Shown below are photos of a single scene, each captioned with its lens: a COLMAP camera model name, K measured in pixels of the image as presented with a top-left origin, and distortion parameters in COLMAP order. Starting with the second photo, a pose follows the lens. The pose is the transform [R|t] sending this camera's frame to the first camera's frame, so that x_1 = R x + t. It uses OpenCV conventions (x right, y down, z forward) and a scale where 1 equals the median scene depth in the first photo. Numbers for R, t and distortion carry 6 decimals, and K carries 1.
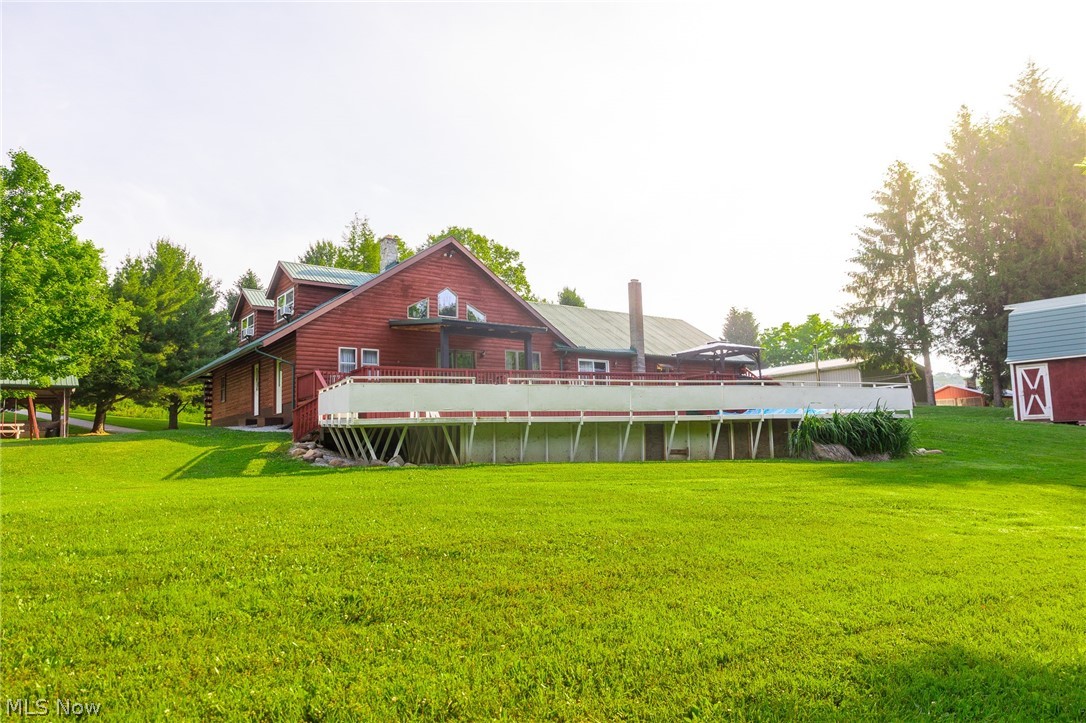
lens RADIAL K [[731.9, 0, 538.8], [0, 731.9, 367.9], [0, 0, 1]] dist [0.002503, 0.001021]
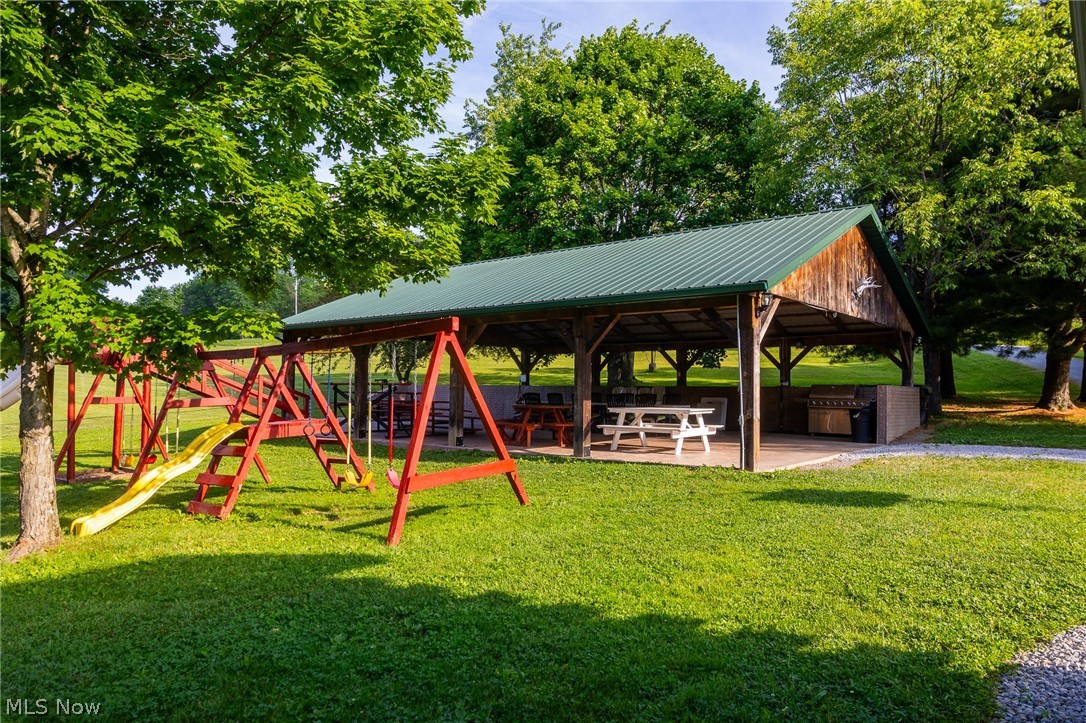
lens RADIAL K [[731.9, 0, 538.8], [0, 731.9, 367.9], [0, 0, 1]] dist [0.002503, 0.001021]
pose [[0.267569, 0.014156, -0.963435, -0.470444], [0.078913, 0.996211, 0.036554, 0.047514], [0.960302, -0.085808, 0.265438, 1.009803]]
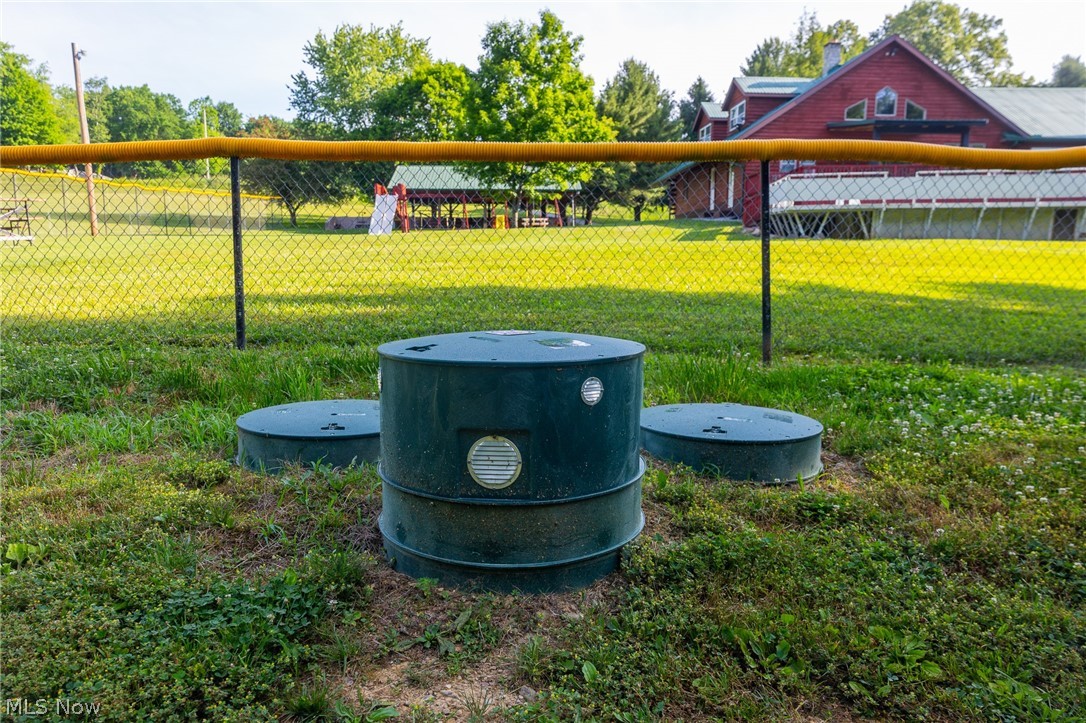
lens RADIAL K [[731.9, 0, 538.8], [0, 731.9, 367.9], [0, 0, 1]] dist [0.002503, 0.001021]
pose [[0.838746, 0.106592, -0.533988, 0.059203], [0.037858, 0.966865, 0.252465, -0.001333], [0.543205, -0.231970, 0.806919, -0.217499]]
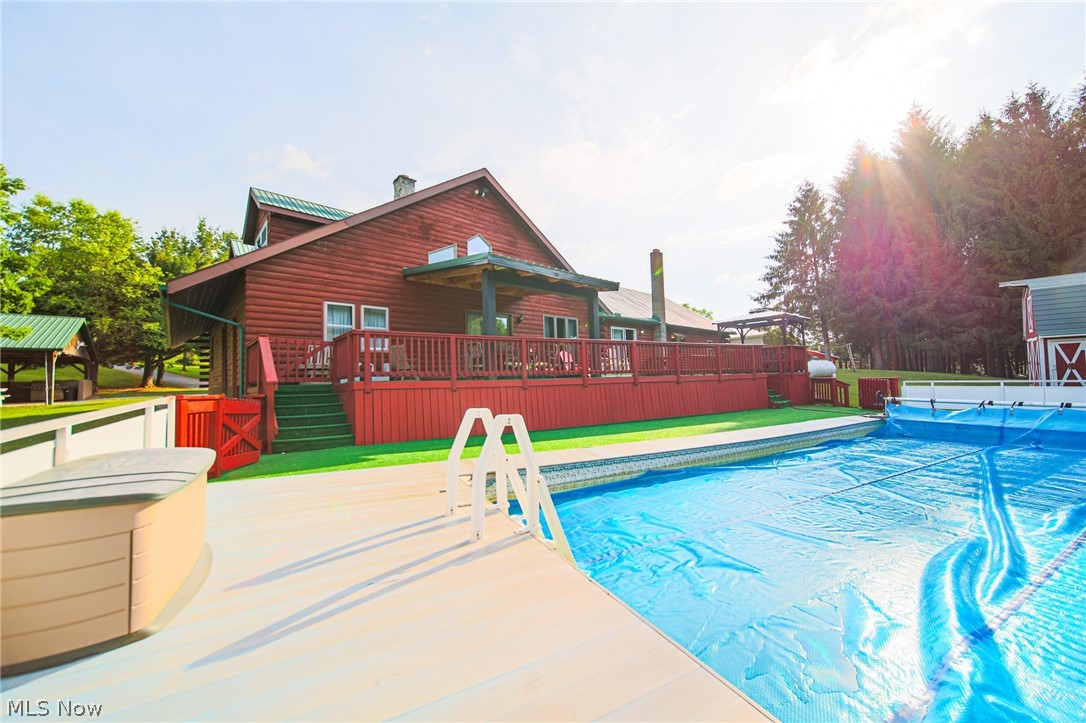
lens RADIAL K [[403.8, 0, 540.7], [0, 403.8, 353.8], [0, 0, 1]] dist [-0.000595, -0.000282]
pose [[0.994298, 0.007951, 0.106342, -0.096192], [-0.012967, 0.998831, 0.046560, -0.000643], [-0.105847, -0.047674, 0.993239, 0.508376]]
